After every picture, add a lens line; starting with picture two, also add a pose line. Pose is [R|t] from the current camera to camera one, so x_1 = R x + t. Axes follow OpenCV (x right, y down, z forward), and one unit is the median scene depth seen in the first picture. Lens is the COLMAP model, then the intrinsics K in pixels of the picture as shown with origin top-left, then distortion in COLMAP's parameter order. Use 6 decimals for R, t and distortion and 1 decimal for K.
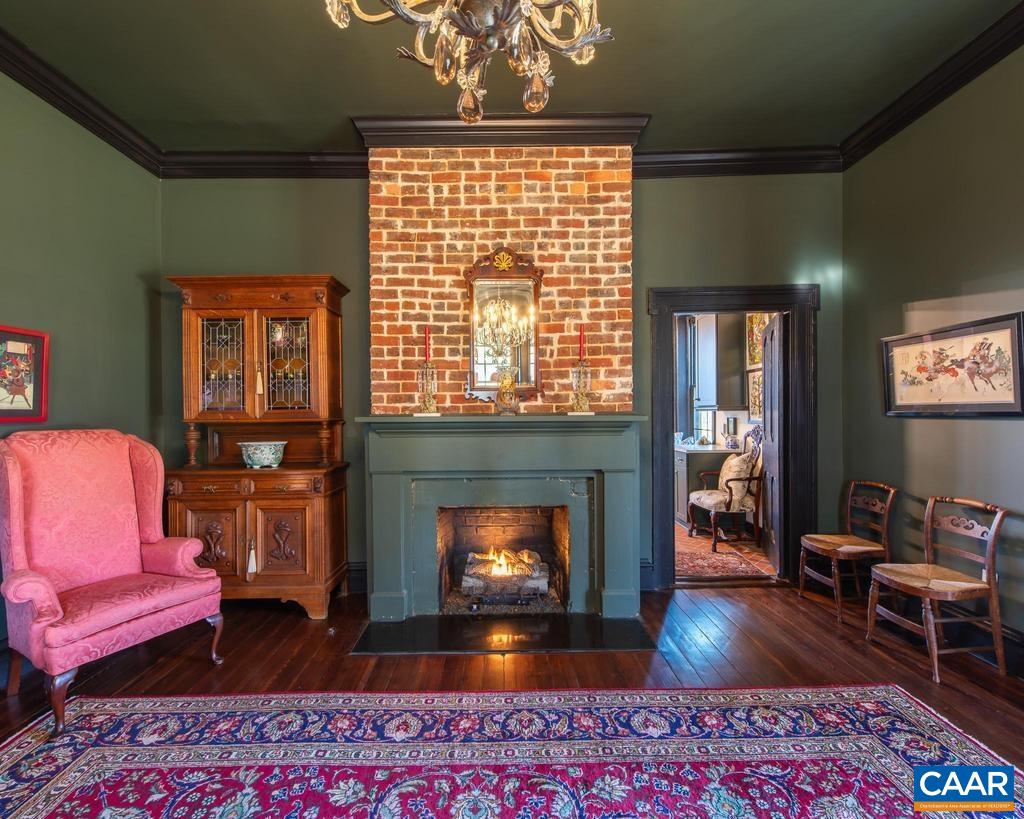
lens RADIAL K [[478.9, 0, 516.0], [0, 478.9, 414.7], [0, 0, 1]] dist [0.010520, -0.003428]
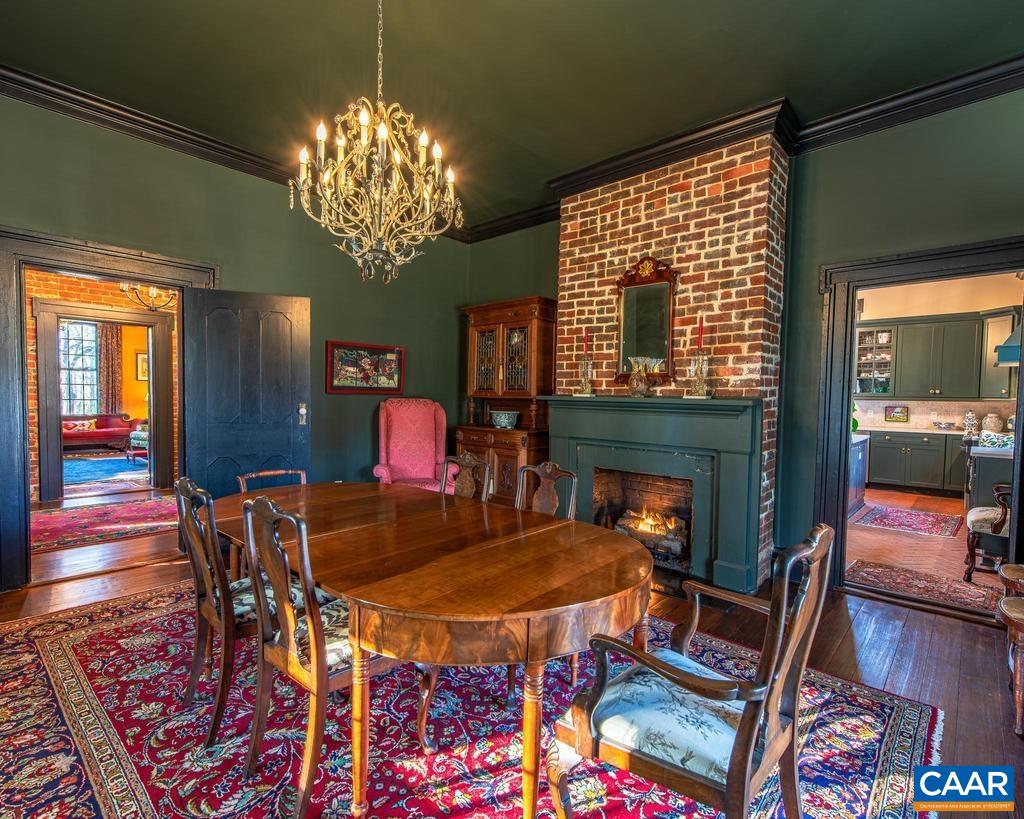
lens RADIAL K [[504.8, 0, 505.7], [0, 504.8, 414.0], [0, 0, 1]] dist [0.003847, 0.000490]
pose [[0.727478, 0.047467, -0.684487, 0.590577], [-0.027792, 0.998824, 0.039727, 0.002184], [0.685568, -0.009877, 0.727942, -0.158910]]
